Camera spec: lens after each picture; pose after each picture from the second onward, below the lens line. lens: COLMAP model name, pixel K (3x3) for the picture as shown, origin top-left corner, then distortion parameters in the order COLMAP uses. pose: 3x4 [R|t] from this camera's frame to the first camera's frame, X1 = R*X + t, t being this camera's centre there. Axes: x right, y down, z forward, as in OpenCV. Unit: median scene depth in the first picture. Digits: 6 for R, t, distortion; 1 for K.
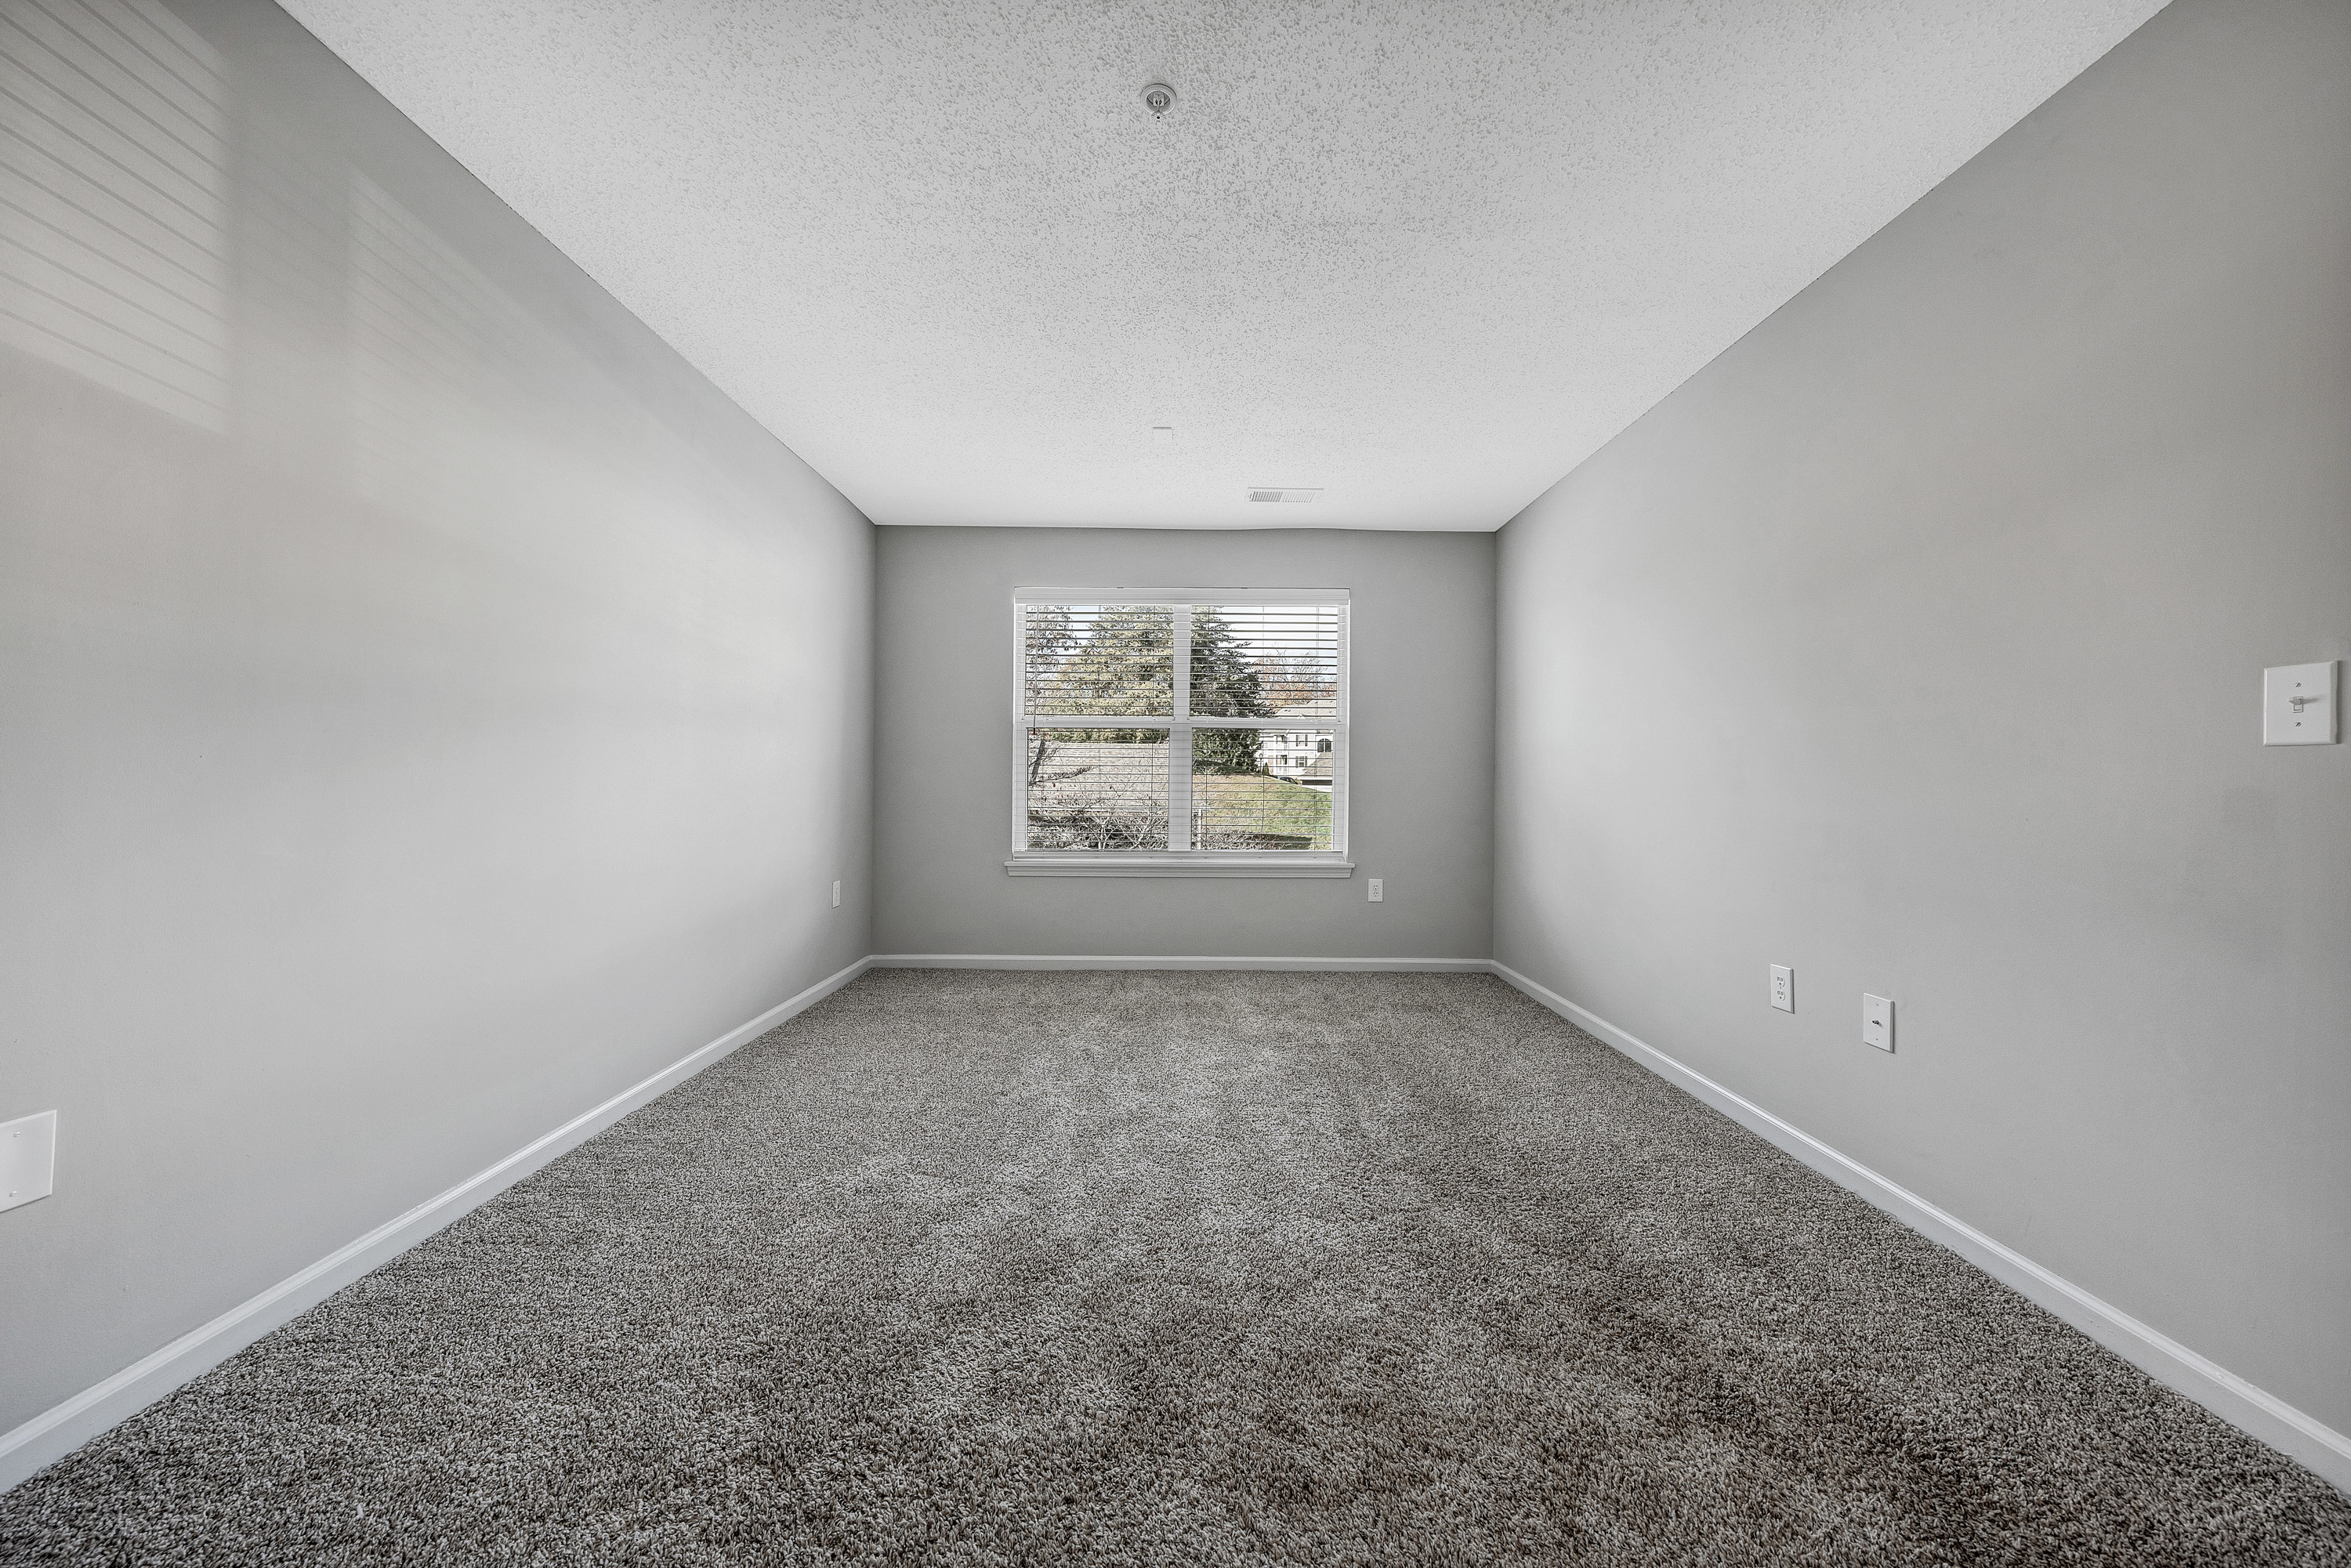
lens RADIAL K [[800.8, 0, 1171.8], [0, 800.8, 797.5], [0, 0, 1]] dist [-0.001666, 0.000266]
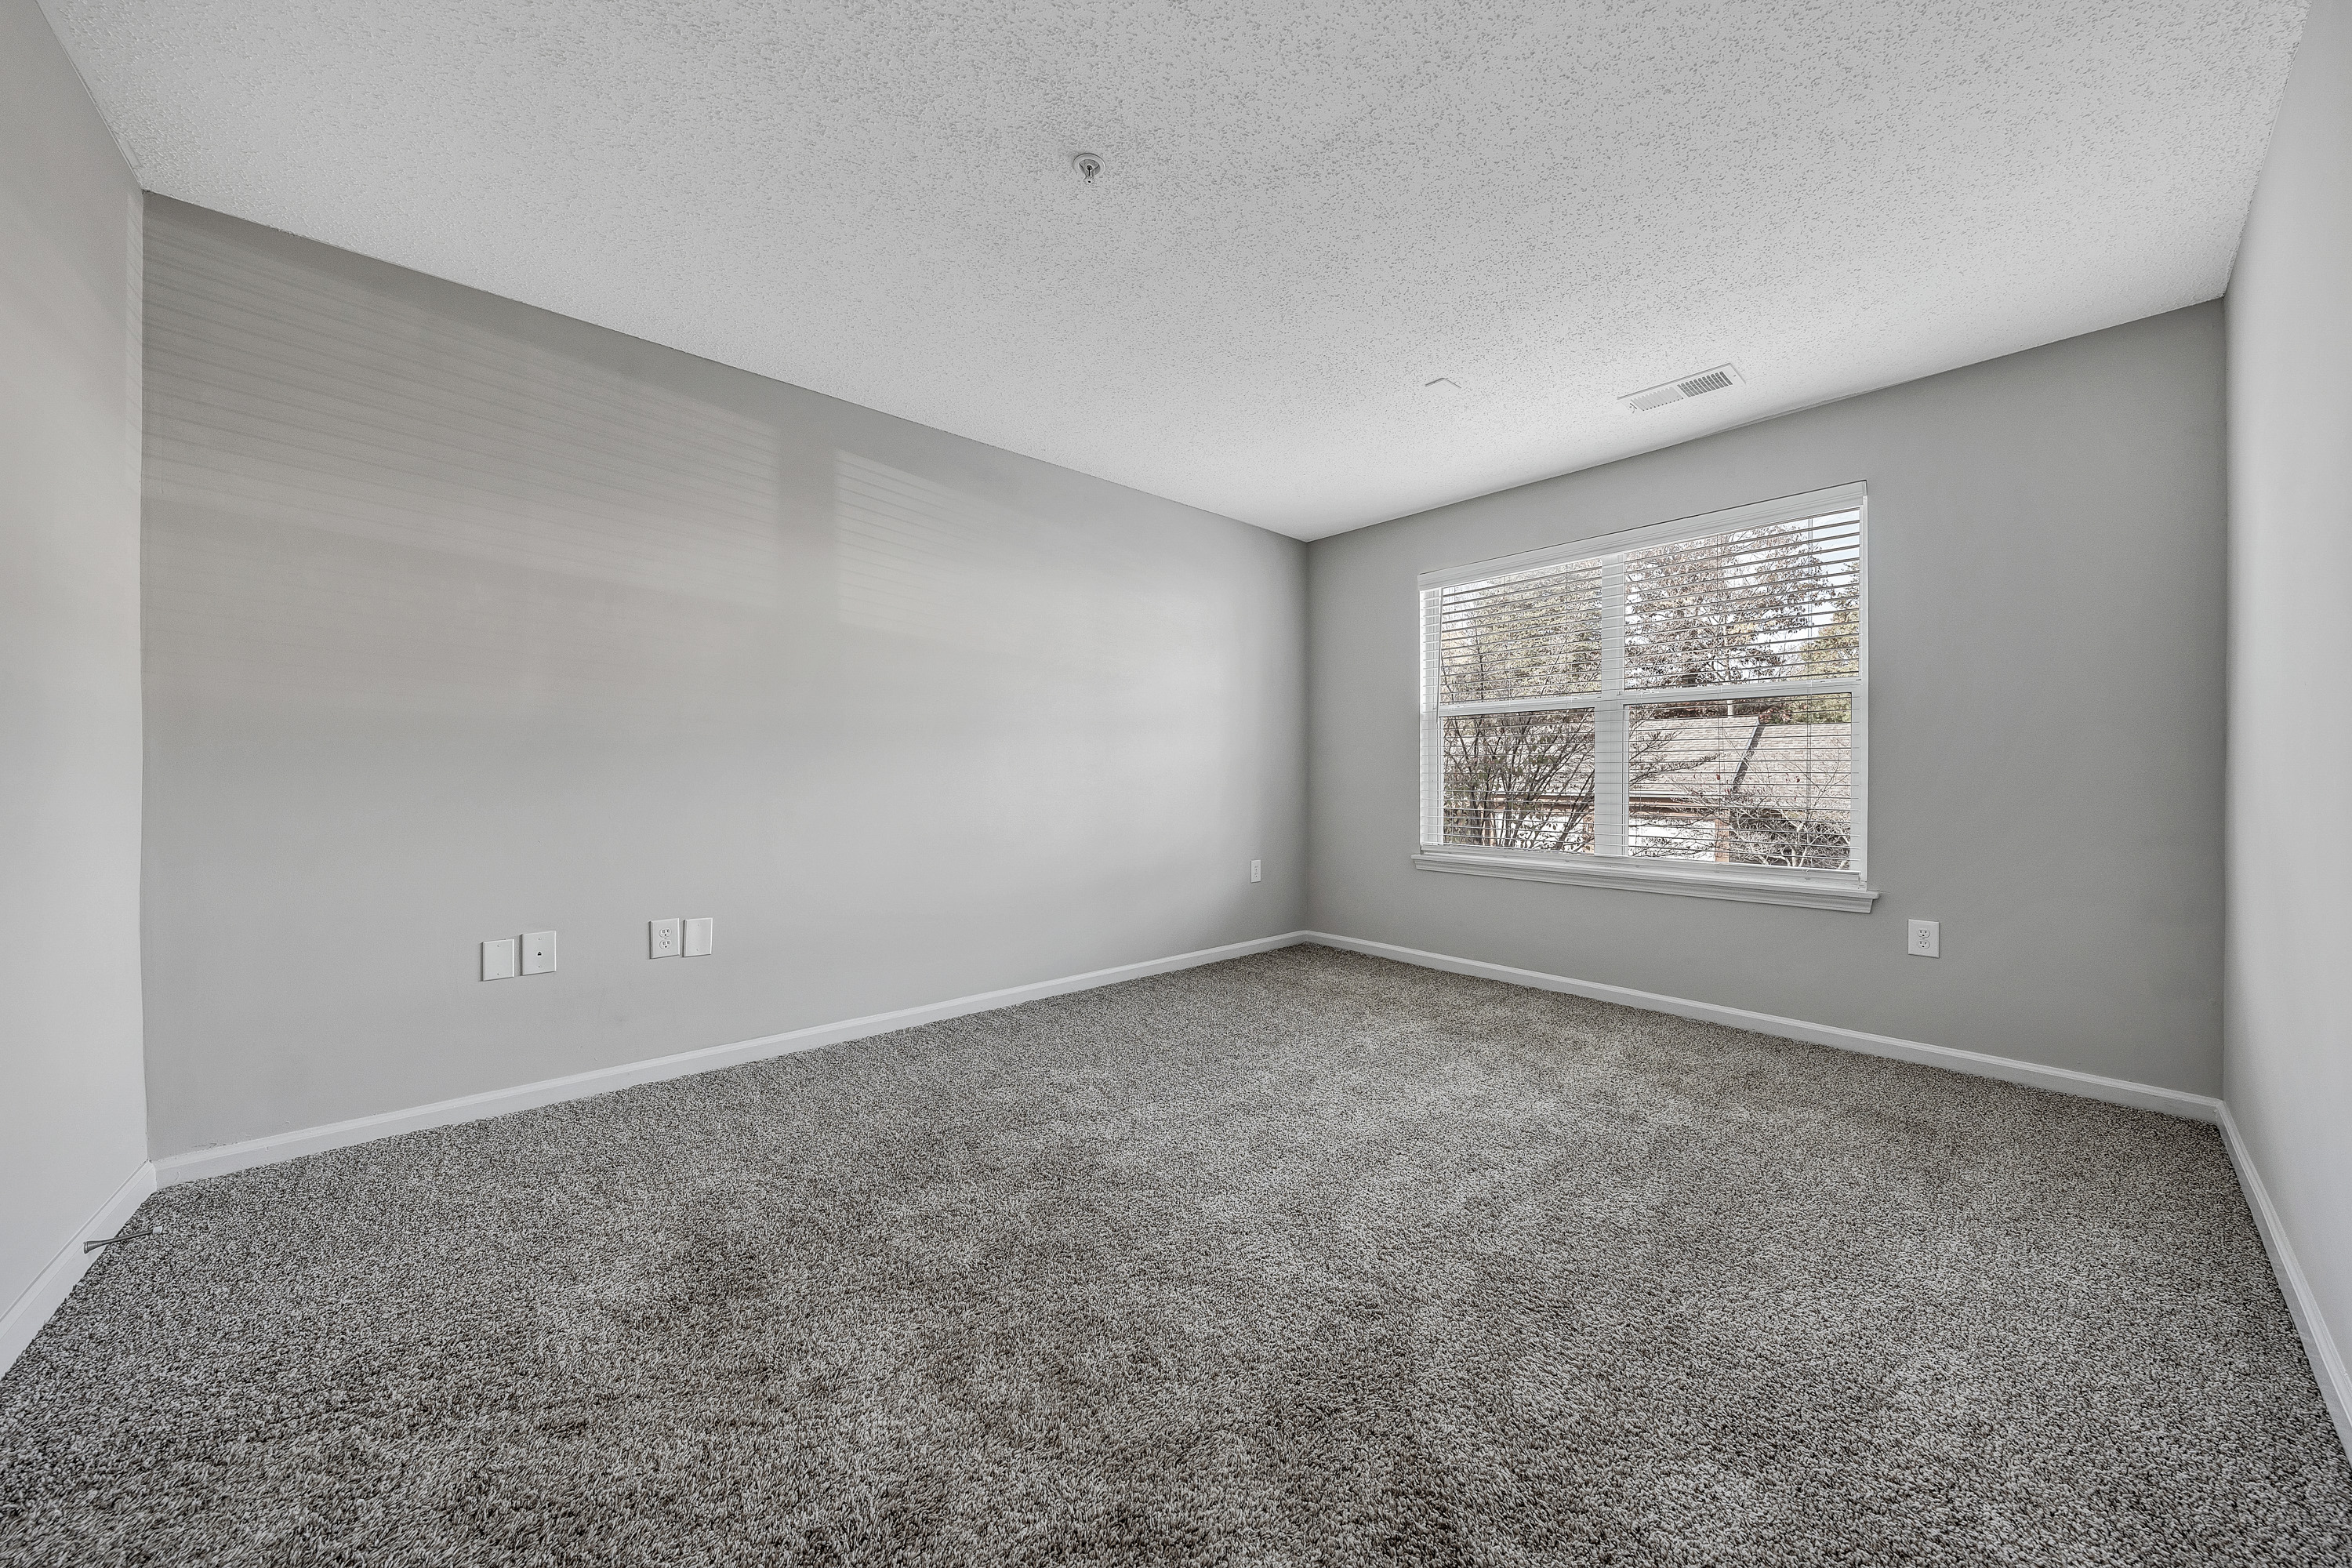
lens RADIAL K [[801.1, 0, 1179.0], [0, 801.1, 793.1], [0, 0, 1]] dist [-0.001666, 0.000266]
pose [[0.665076, 0.010589, -0.746701, 0.495958], [-0.008193, 0.999943, 0.006882, 0.000180], [0.746731, 0.001541, 0.665124, 0.187704]]
